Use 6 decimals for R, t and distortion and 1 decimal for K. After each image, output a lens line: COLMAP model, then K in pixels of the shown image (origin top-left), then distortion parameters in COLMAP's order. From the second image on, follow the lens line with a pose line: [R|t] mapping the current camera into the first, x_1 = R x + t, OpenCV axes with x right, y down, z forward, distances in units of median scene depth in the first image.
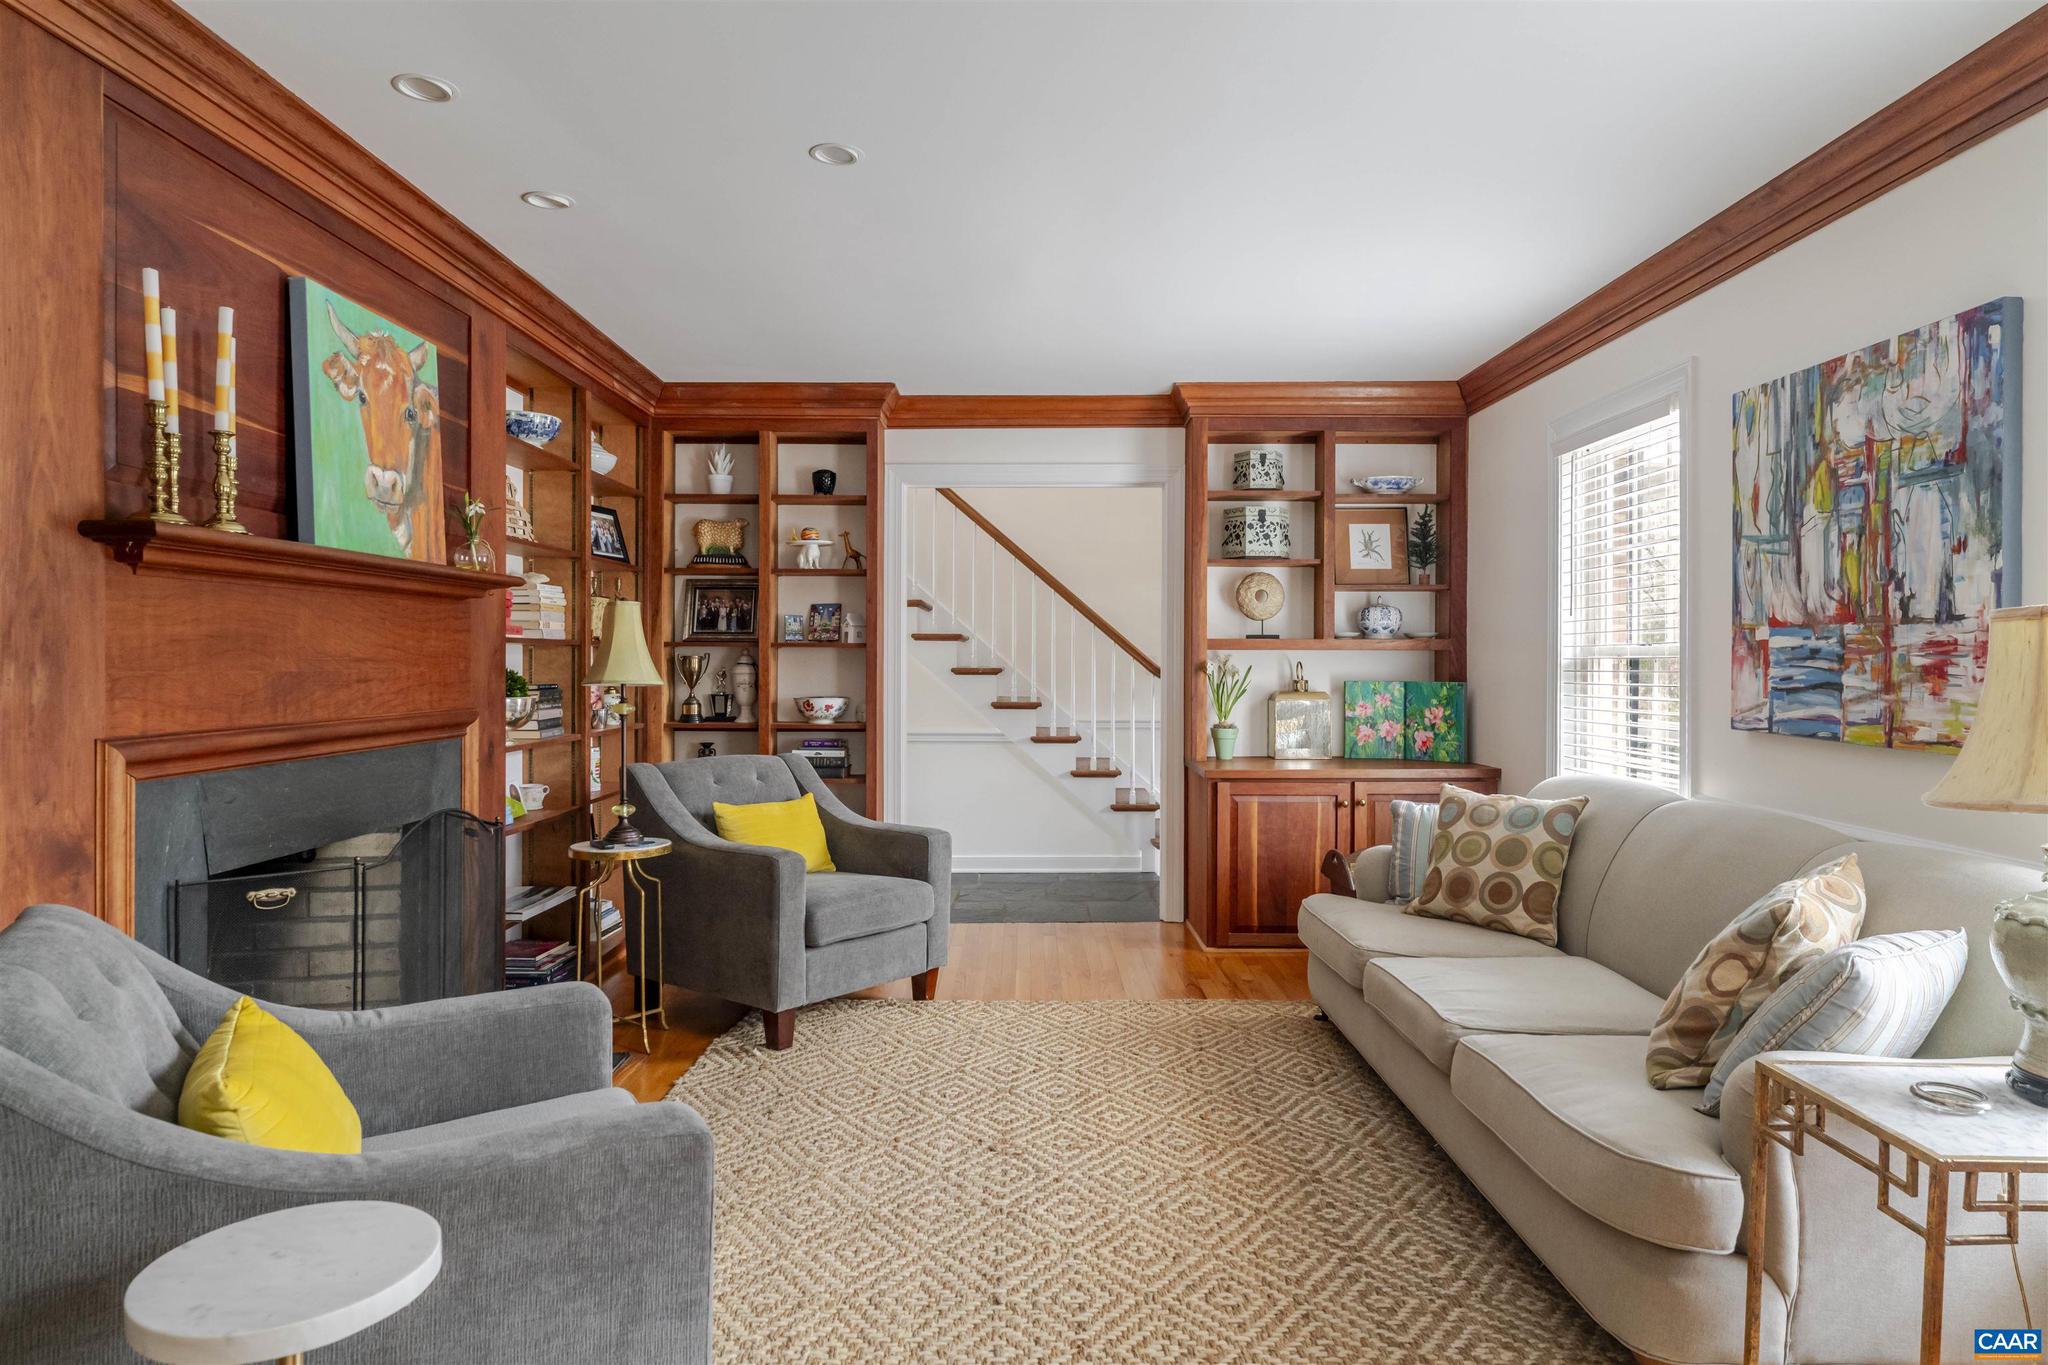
lens RADIAL K [[1191.1, 0, 1029.8], [0, 1191.1, 658.1], [0, 0, 1]] dist [-0.002278, -0.001039]
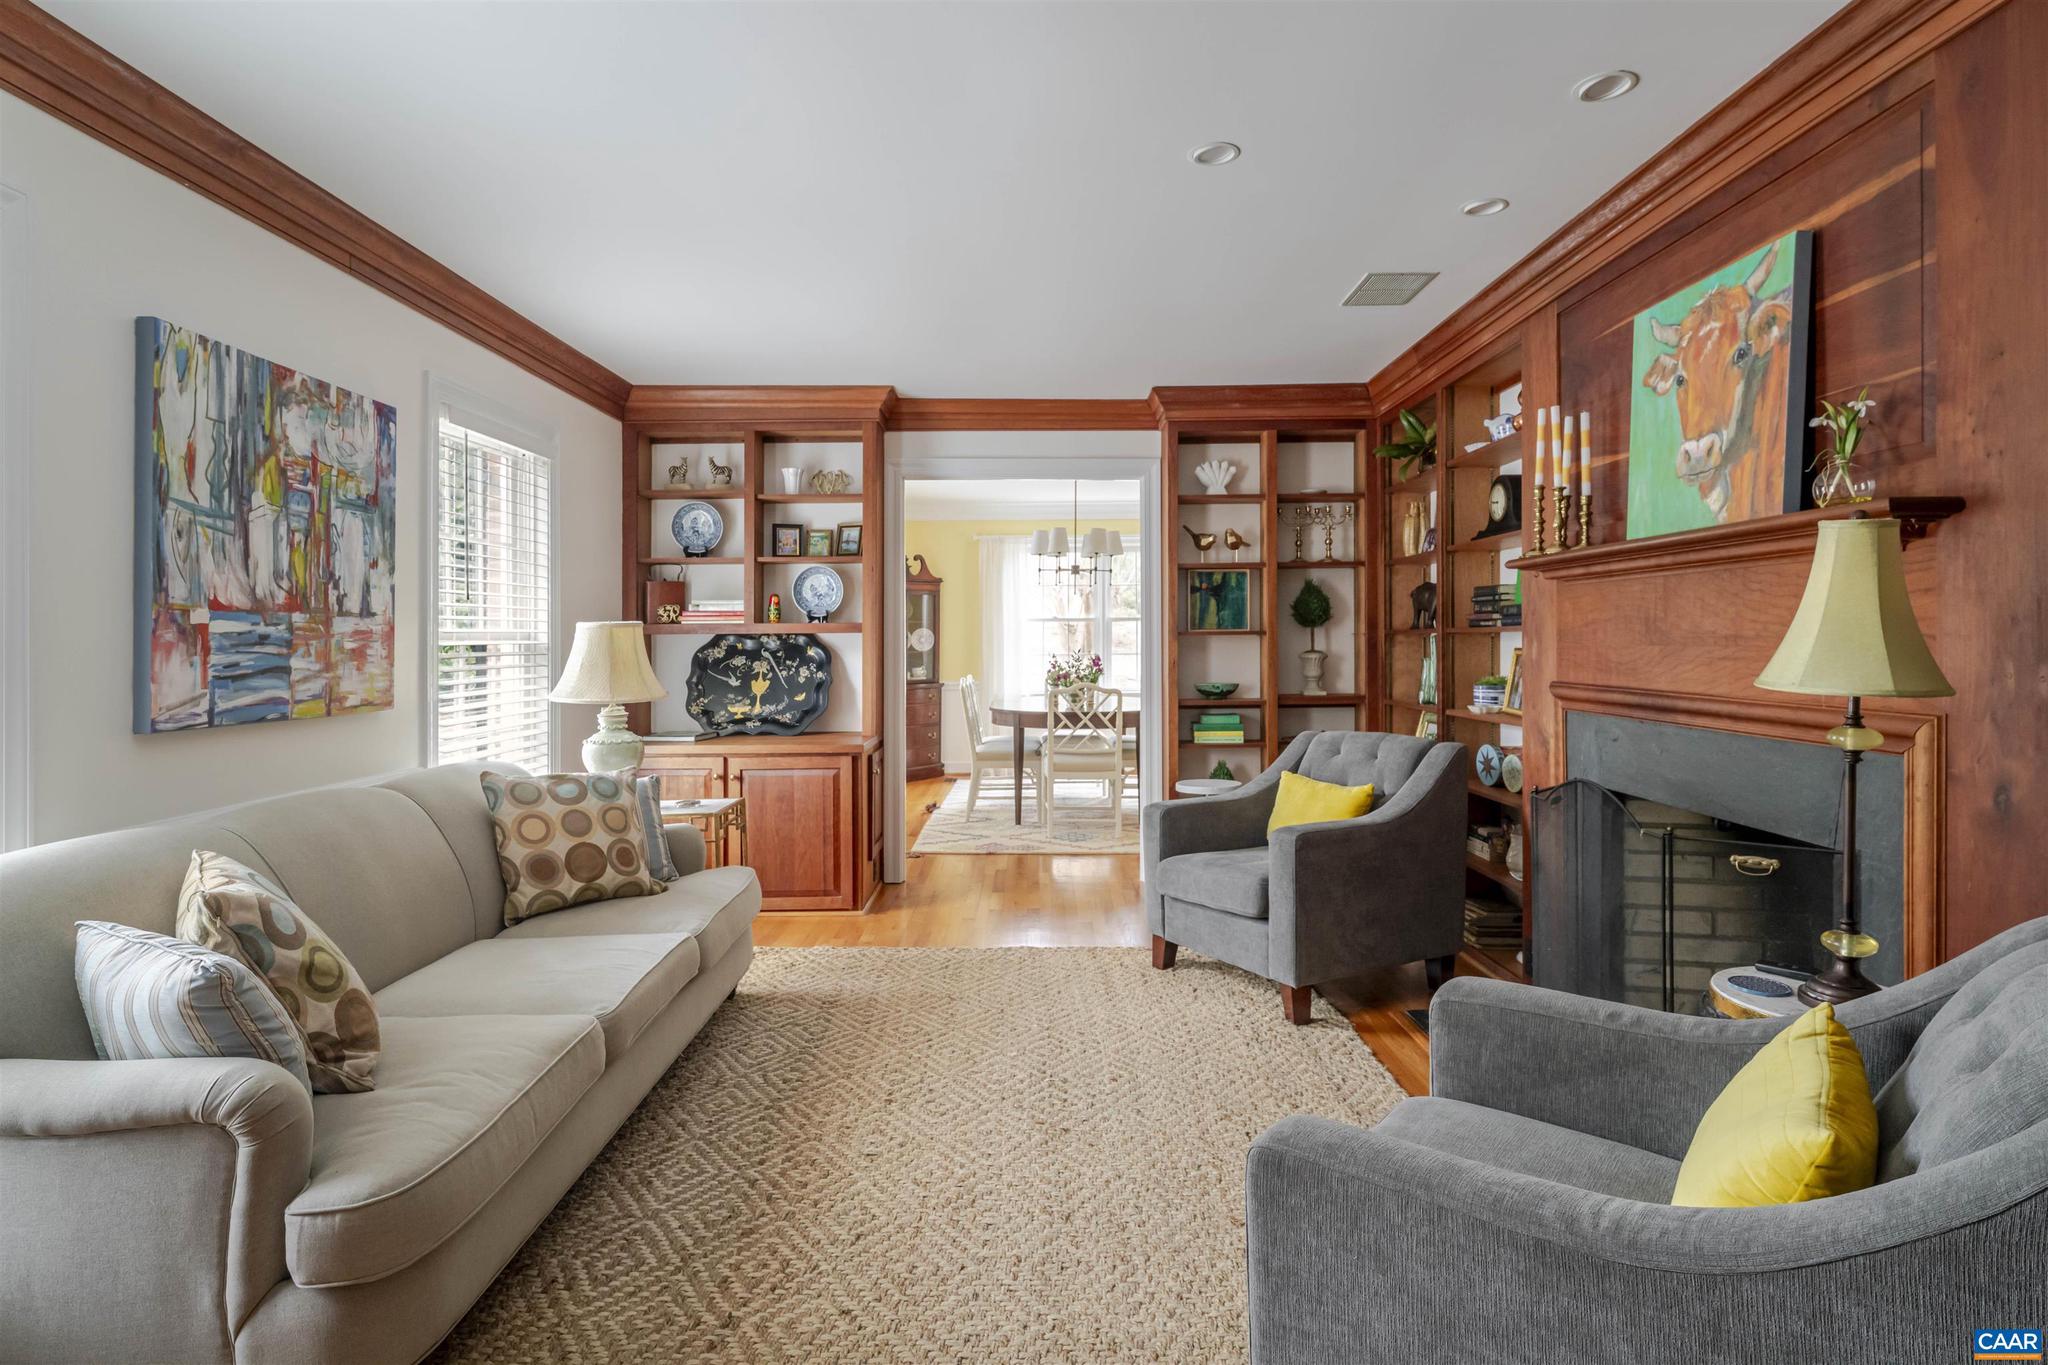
lens RADIAL K [[1090.2, 0, 1035.2], [0, 1090.2, 644.4], [0, 0, 1]] dist [0.002557, -0.000001]
pose [[-0.999981, 0.006017, -0.001304, -0.004056], [0.006009, 0.999965, 0.005826, -0.000860], [0.001339, 0.005818, -0.999982, 2.005294]]
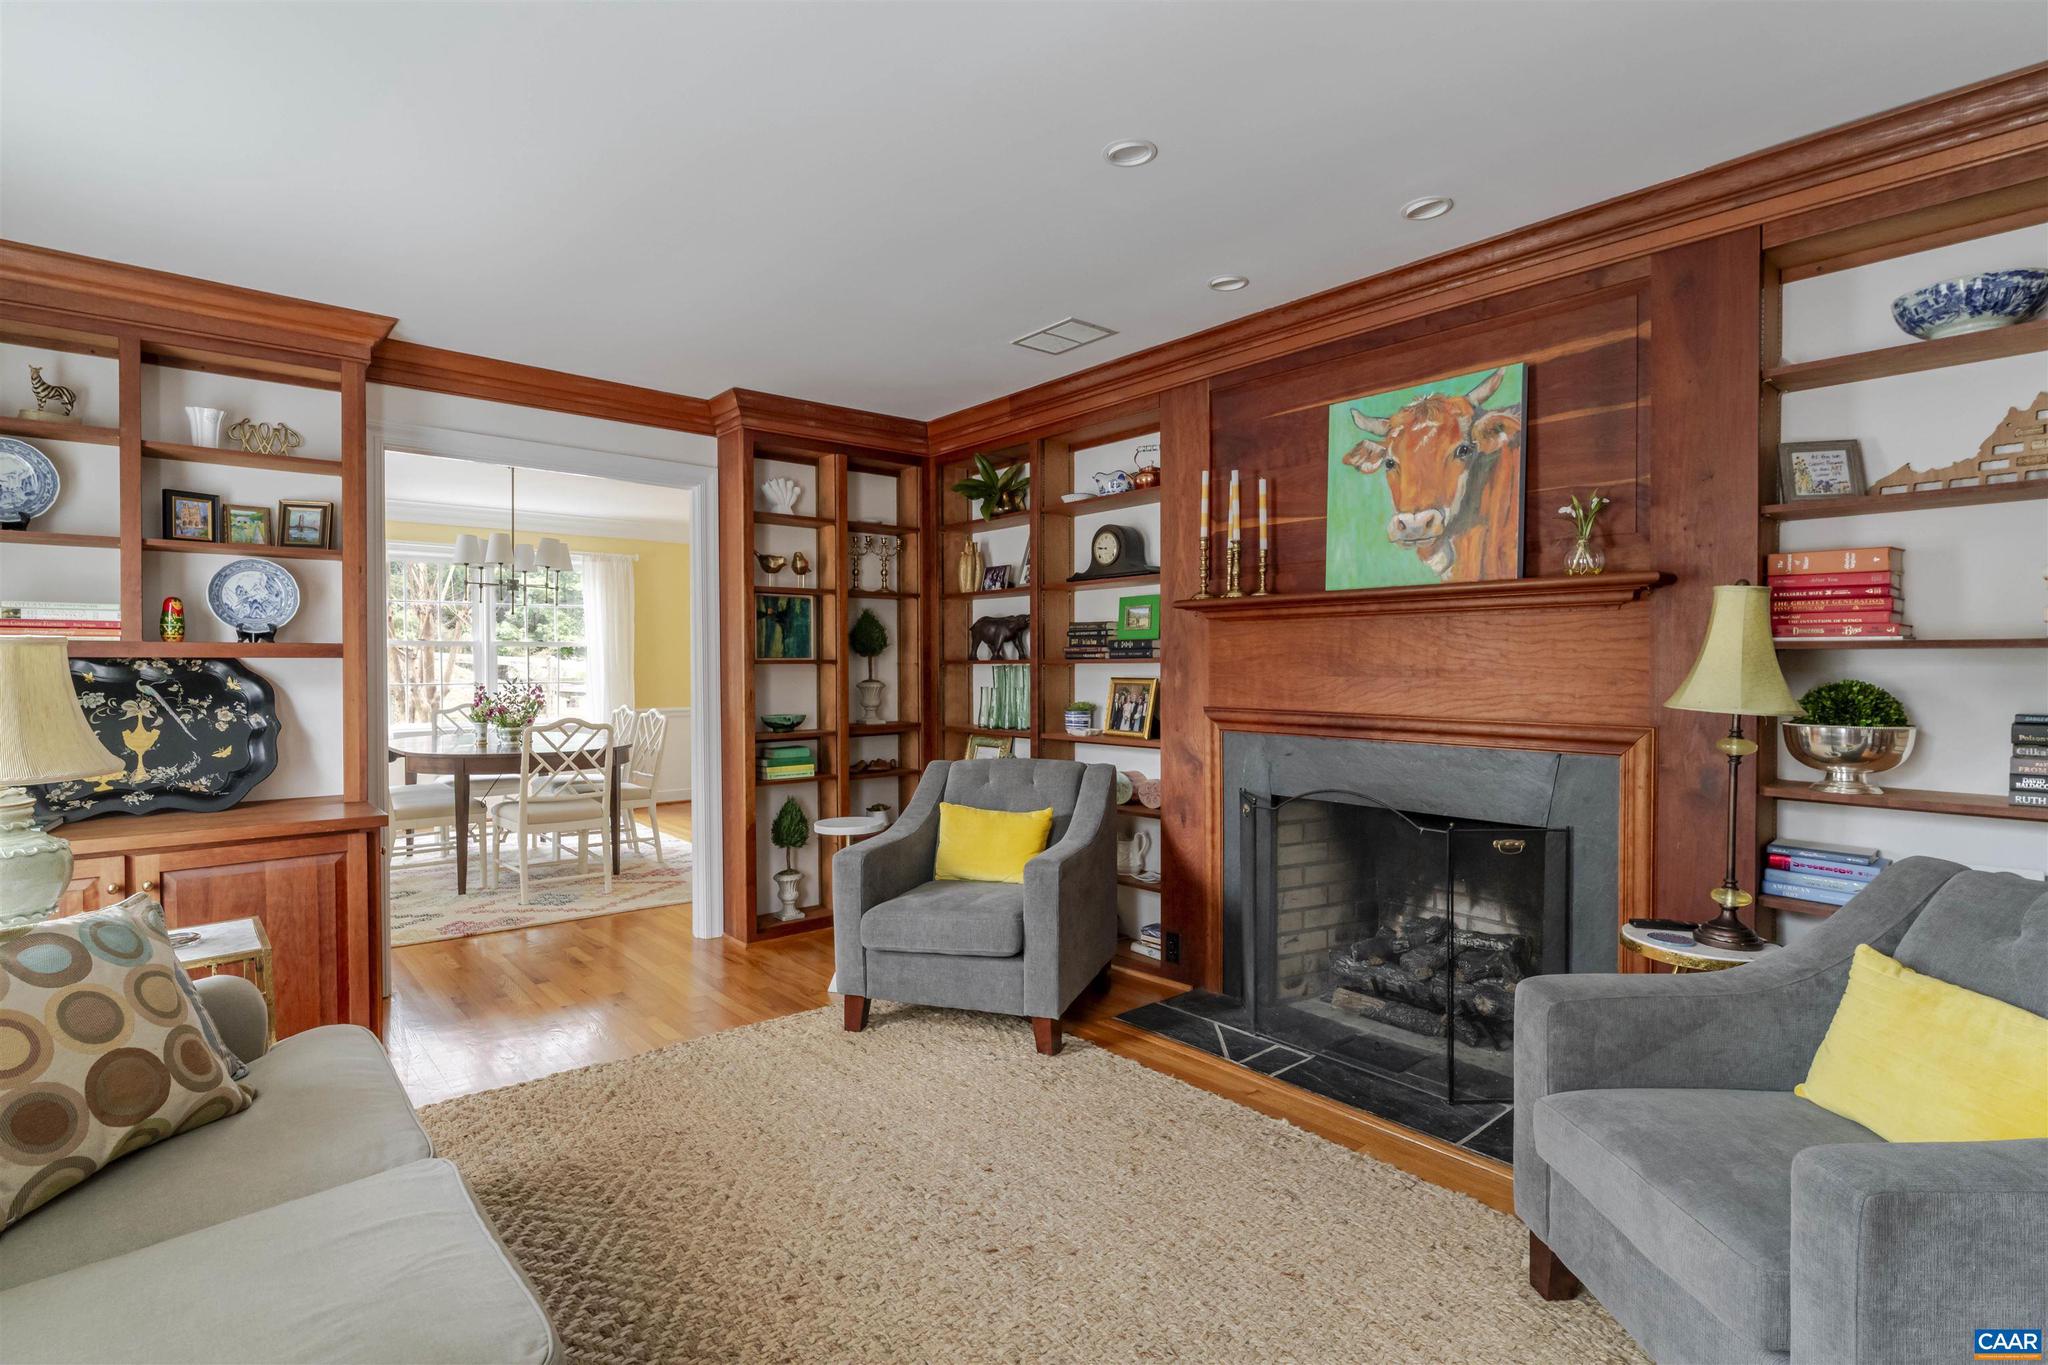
lens RADIAL K [[999.2, 0, 1024.0], [0, 999.2, 682.5], [0, 0, 1]] dist [0.000920, 0.000159]
pose [[-0.756030, 0.012040, -0.654427, 0.452913], [-0.000626, 0.999817, 0.019117, -0.005349], [0.654537, 0.014863, -0.755884, 1.608261]]
